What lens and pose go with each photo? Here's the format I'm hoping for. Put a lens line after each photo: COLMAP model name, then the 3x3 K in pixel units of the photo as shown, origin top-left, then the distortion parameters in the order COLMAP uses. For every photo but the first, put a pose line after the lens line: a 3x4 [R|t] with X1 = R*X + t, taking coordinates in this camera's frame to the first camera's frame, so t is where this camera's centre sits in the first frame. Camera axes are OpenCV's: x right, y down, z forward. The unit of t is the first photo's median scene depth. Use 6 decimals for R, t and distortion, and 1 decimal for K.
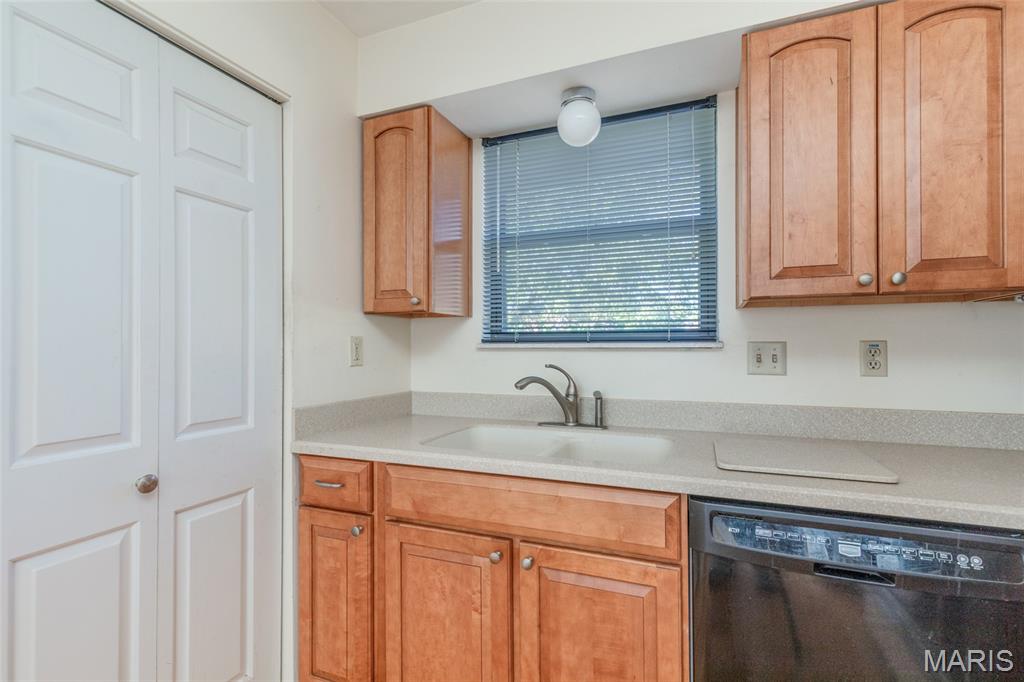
lens RADIAL K [[454.4, 0, 512.5], [0, 454.4, 343.4], [0, 0, 1]] dist [0.004333, 0.000185]
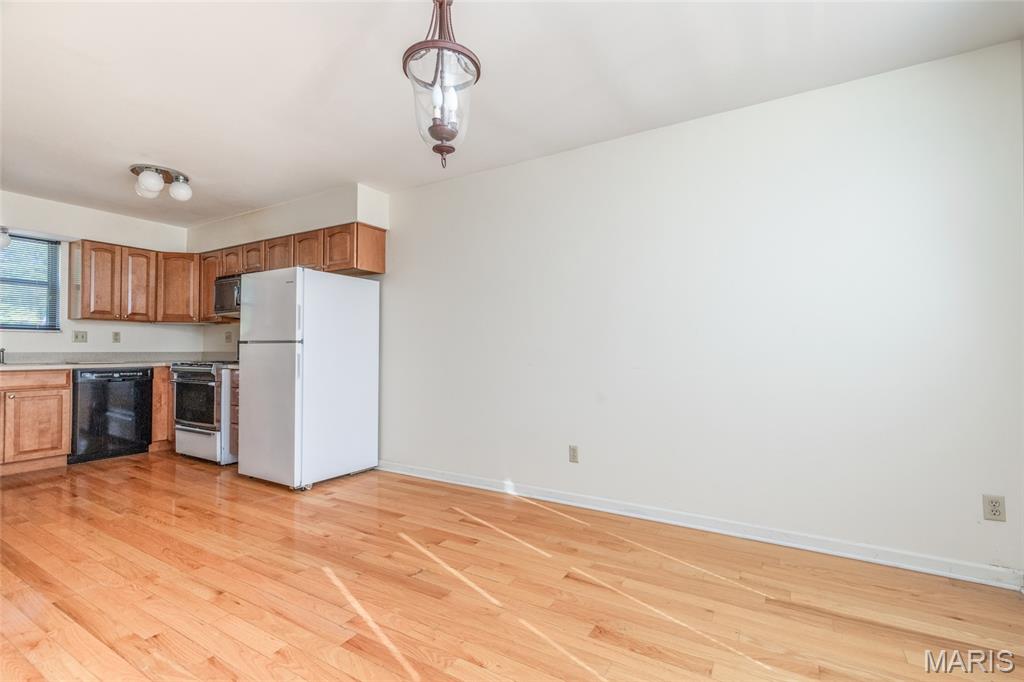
lens RADIAL K [[454.4, 0, 512.5], [0, 454.4, 343.4], [0, 0, 1]] dist [0.004333, 0.000185]
pose [[0.120056, 0.015315, 0.992649, -2.260203], [-0.014658, 0.999799, -0.013652, 0.082559], [-0.992659, -0.012911, 0.120256, -2.374997]]
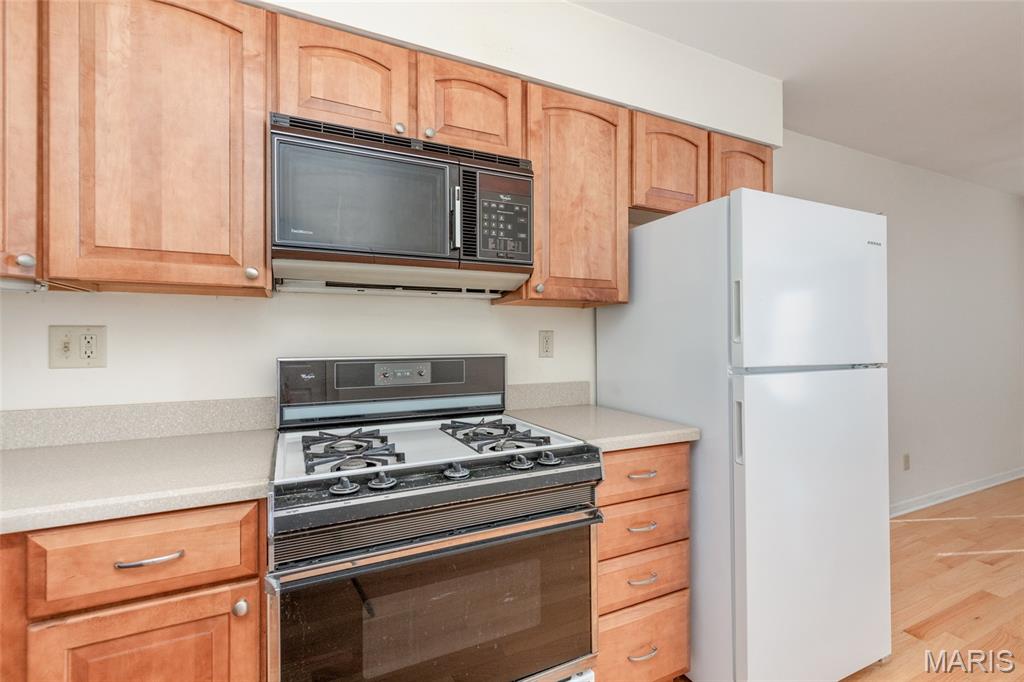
lens RADIAL K [[480.1, 0, 513.9], [0, 480.1, 334.4], [0, 0, 1]] dist [0.001207, 0.000009]
pose [[-0.773063, 0.007398, 0.634287, -0.104290], [-0.005243, 0.999823, -0.018051, 0.005082], [-0.634308, -0.017280, -0.772887, 0.598679]]
